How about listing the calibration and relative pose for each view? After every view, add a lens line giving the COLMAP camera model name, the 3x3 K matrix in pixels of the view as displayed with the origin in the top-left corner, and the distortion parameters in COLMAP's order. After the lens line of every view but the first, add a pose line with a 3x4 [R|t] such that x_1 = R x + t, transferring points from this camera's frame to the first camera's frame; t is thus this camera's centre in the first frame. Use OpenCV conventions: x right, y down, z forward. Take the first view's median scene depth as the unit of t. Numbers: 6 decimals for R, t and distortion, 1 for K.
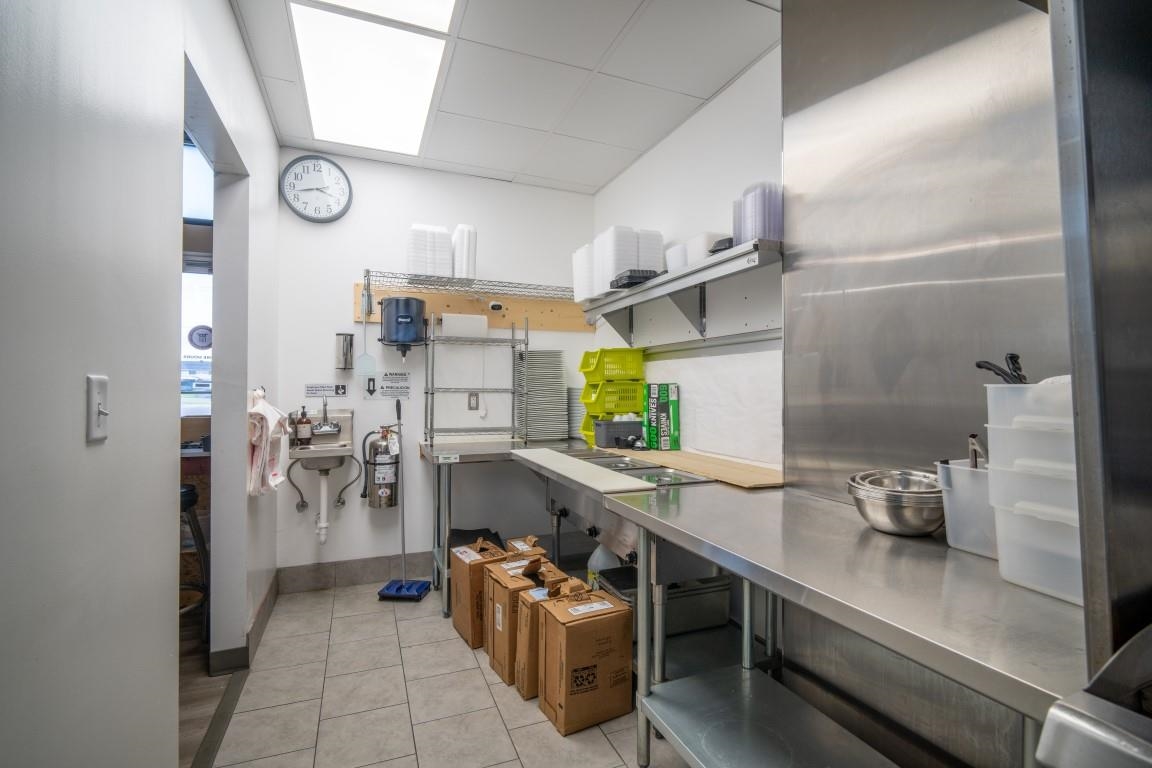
lens RADIAL K [[538.9, 0, 580.4], [0, 538.9, 382.8], [0, 0, 1]] dist [-0.004307, -0.000069]
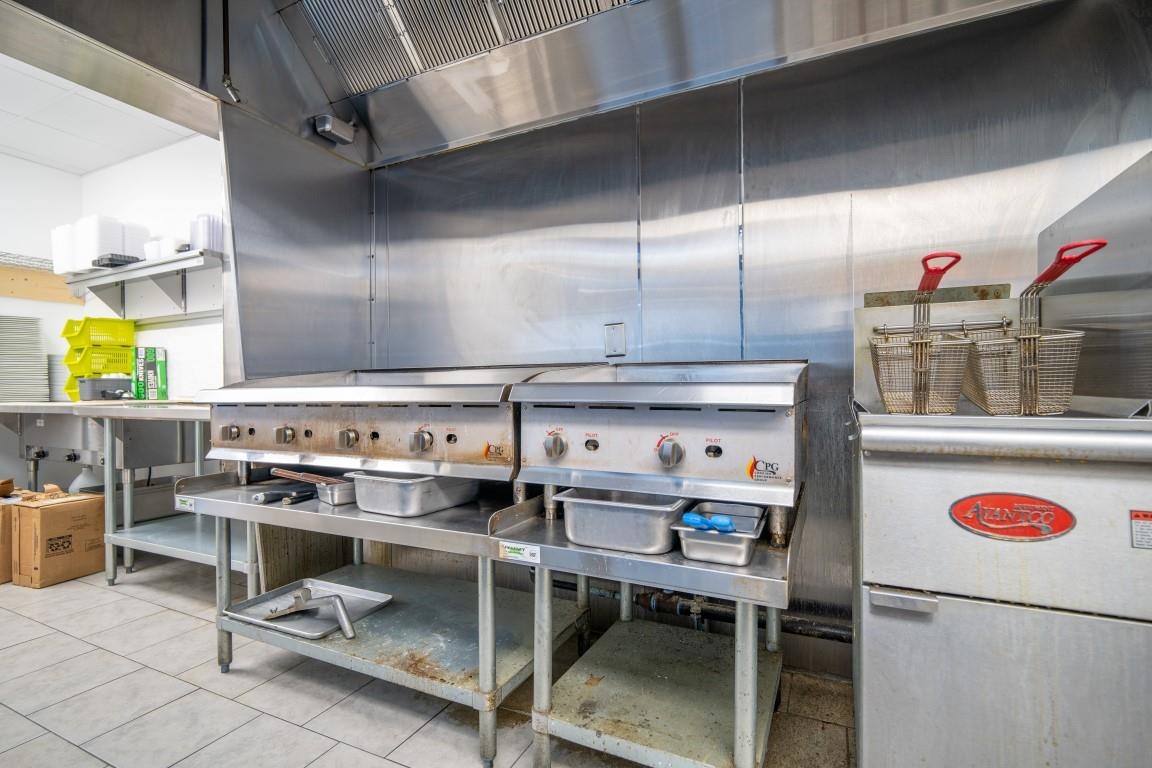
lens RADIAL K [[538.9, 0, 577.5], [0, 538.9, 387.4], [0, 0, 1]] dist [-0.004307, -0.000069]
pose [[0.739007, -0.009825, 0.673626, 0.043516], [0.005455, 0.999948, 0.008600, 0.089936], [-0.673675, -0.002681, 0.739023, -0.606030]]
